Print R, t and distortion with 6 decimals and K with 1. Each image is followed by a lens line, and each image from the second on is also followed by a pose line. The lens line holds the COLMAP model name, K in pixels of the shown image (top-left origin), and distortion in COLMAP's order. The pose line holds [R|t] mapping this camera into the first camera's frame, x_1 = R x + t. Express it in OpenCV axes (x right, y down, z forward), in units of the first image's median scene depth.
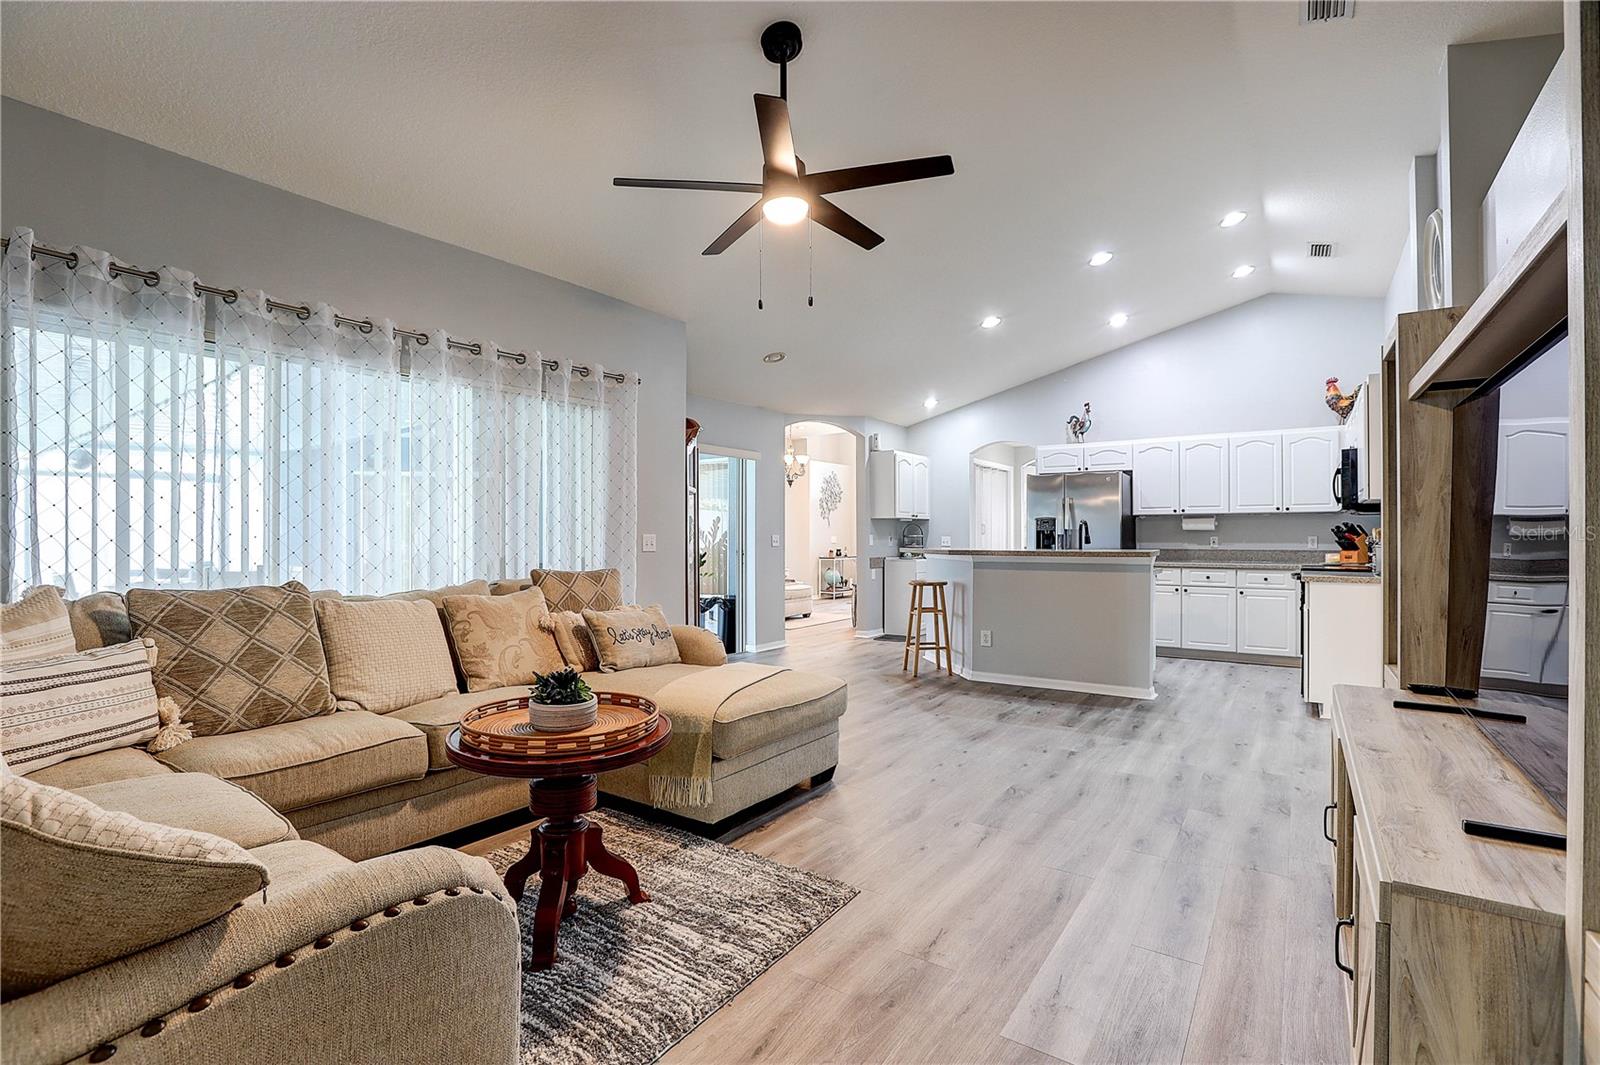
lens RADIAL K [[726.6, 0, 798.2], [0, 726.6, 535.4], [0, 0, 1]] dist [-0.043921, 0.011341]
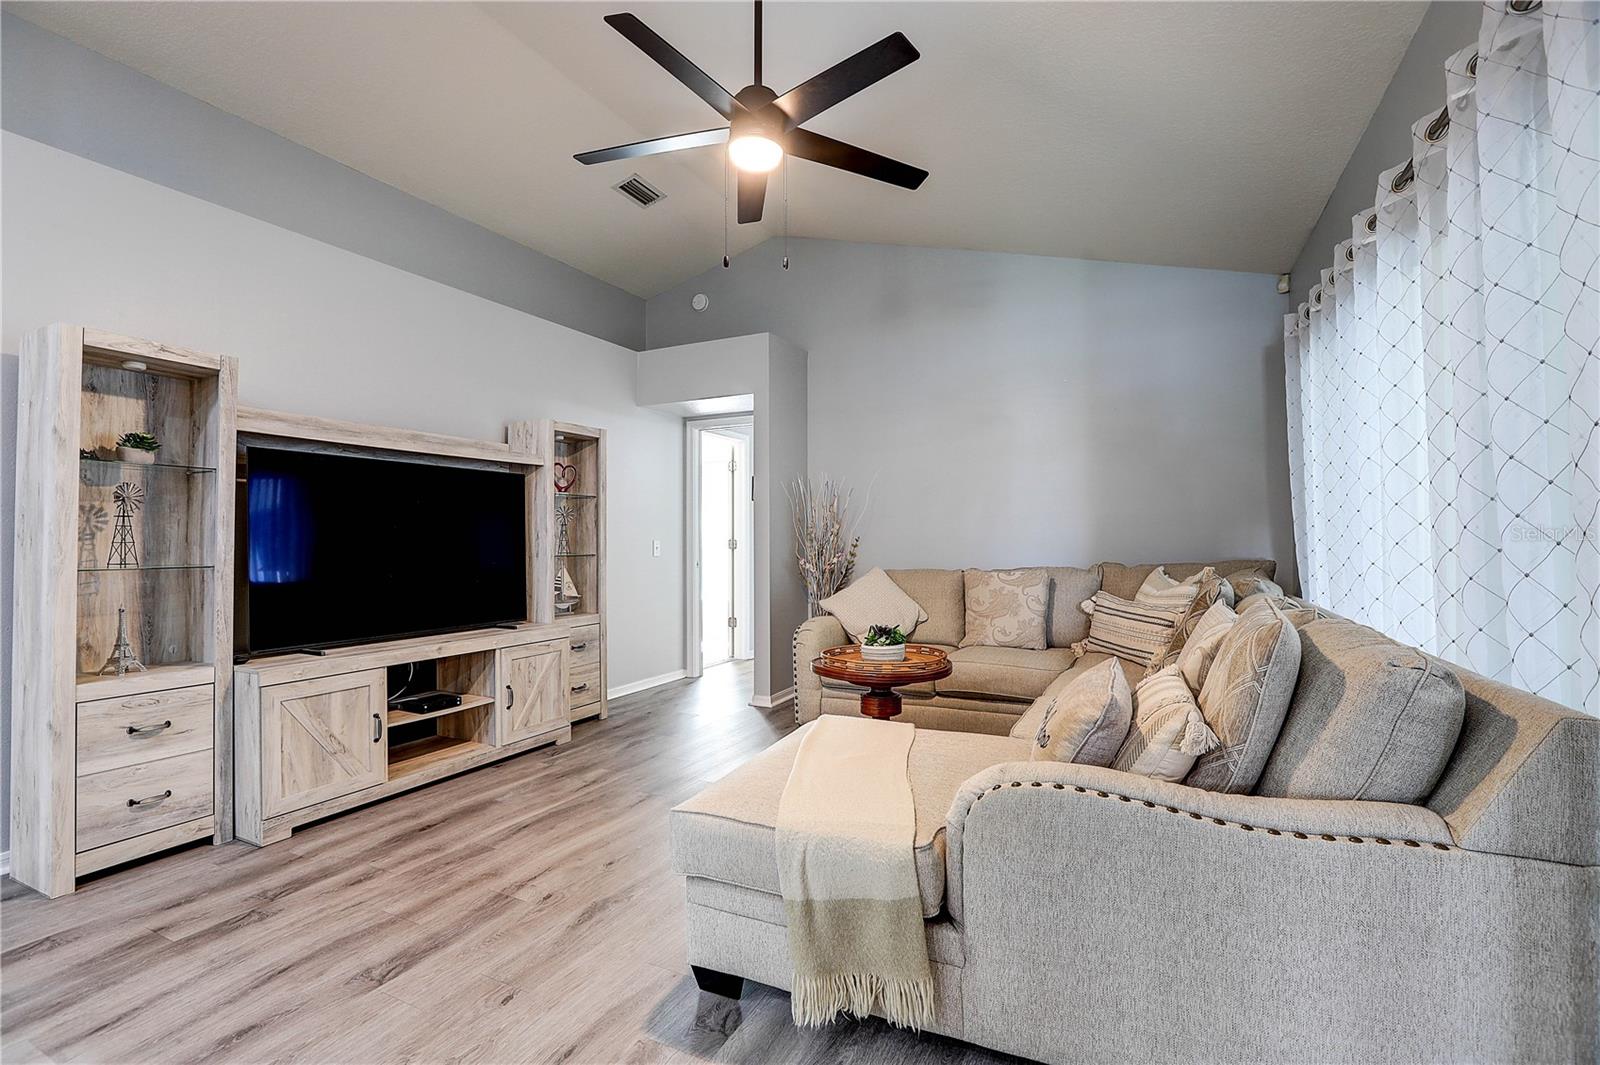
lens RADIAL K [[726.6, 0, 799.9], [0, 726.6, 535.7], [0, 0, 1]] dist [-0.043921, 0.011341]
pose [[-0.987621, 0.002670, -0.156837, 0.029371], [0.003852, 0.999966, -0.007236, 0.002324], [0.156813, -0.007750, -0.987598, 0.813576]]
